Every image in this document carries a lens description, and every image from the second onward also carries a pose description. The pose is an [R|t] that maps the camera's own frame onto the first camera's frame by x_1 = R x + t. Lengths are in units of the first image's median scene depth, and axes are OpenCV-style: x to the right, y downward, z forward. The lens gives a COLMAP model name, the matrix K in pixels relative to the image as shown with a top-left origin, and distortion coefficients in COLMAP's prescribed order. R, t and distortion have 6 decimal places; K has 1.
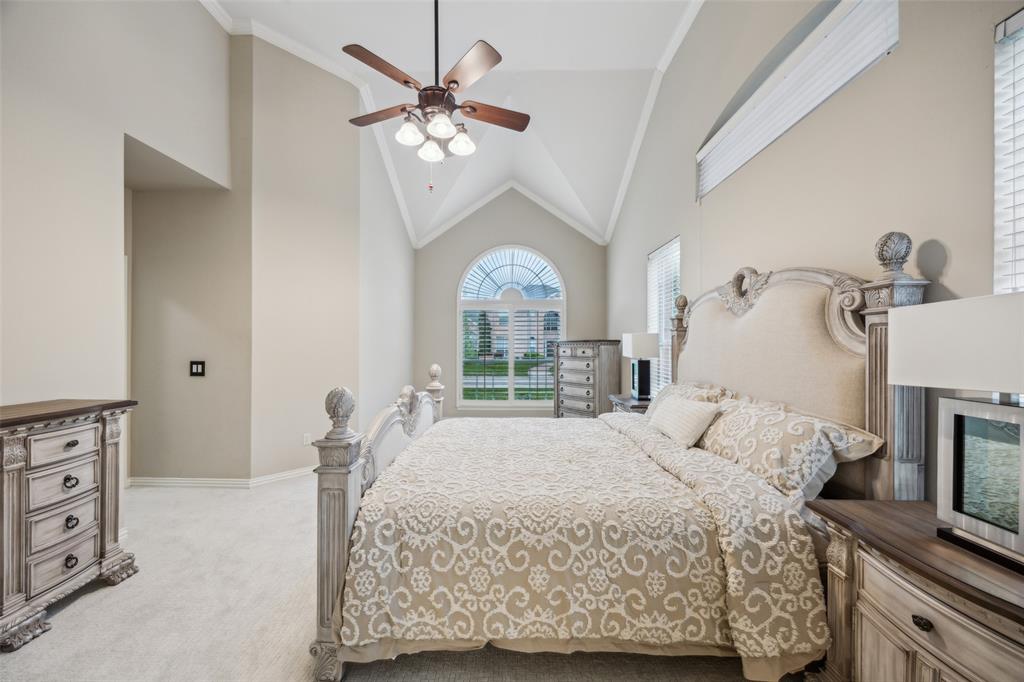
lens RADIAL K [[396.5, 0, 516.1], [0, 396.5, 346.0], [0, 0, 1]] dist [-0.006067, 0.000004]
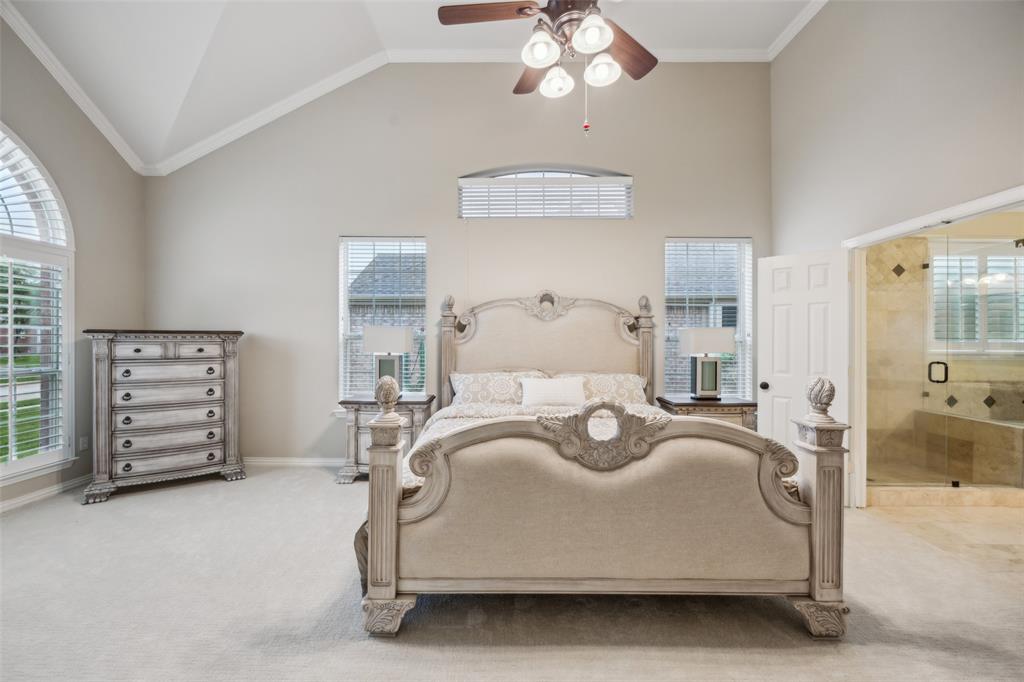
lens RADIAL K [[396.5, 0, 506.5], [0, 396.5, 336.4], [0, 0, 1]] dist [-0.006067, 0.000004]
pose [[0.016260, 0.003594, 0.999861, -1.621096], [-0.001557, 0.999992, -0.003570, -0.016834], [-0.999867, -0.001499, 0.016265, 1.862034]]
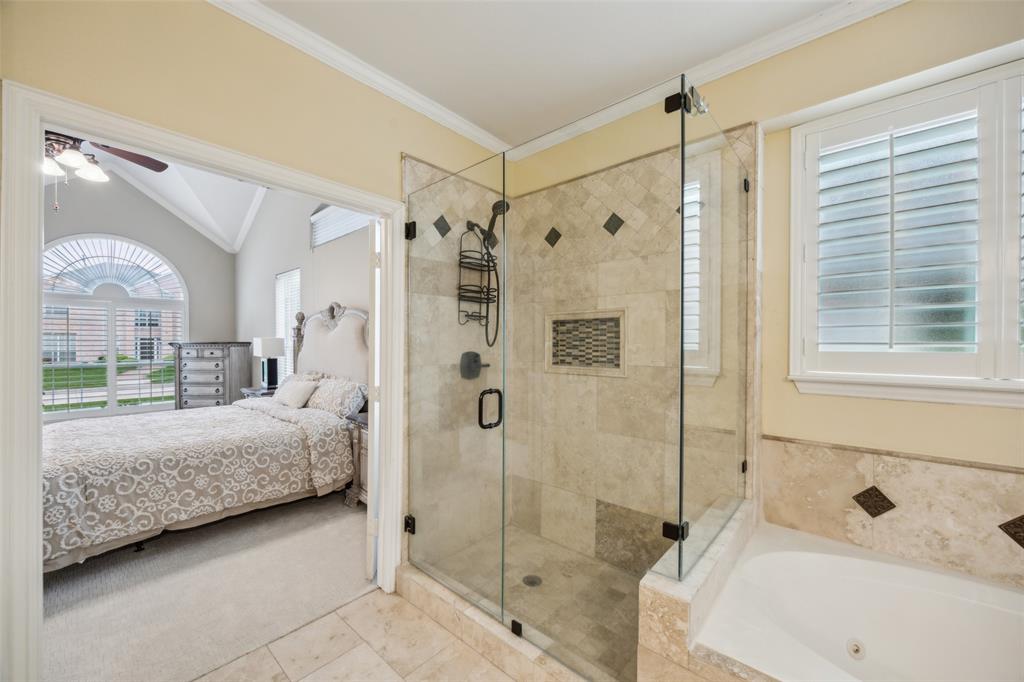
lens RADIAL K [[396.5, 0, 506.6], [0, 396.5, 345.5], [0, 0, 1]] dist [-0.006067, 0.000004]
pose [[0.671890, -0.006506, 0.740622, -0.321280], [0.005087, 0.999978, 0.004169, -0.022711], [-0.740633, 0.000967, 0.671909, -1.166523]]
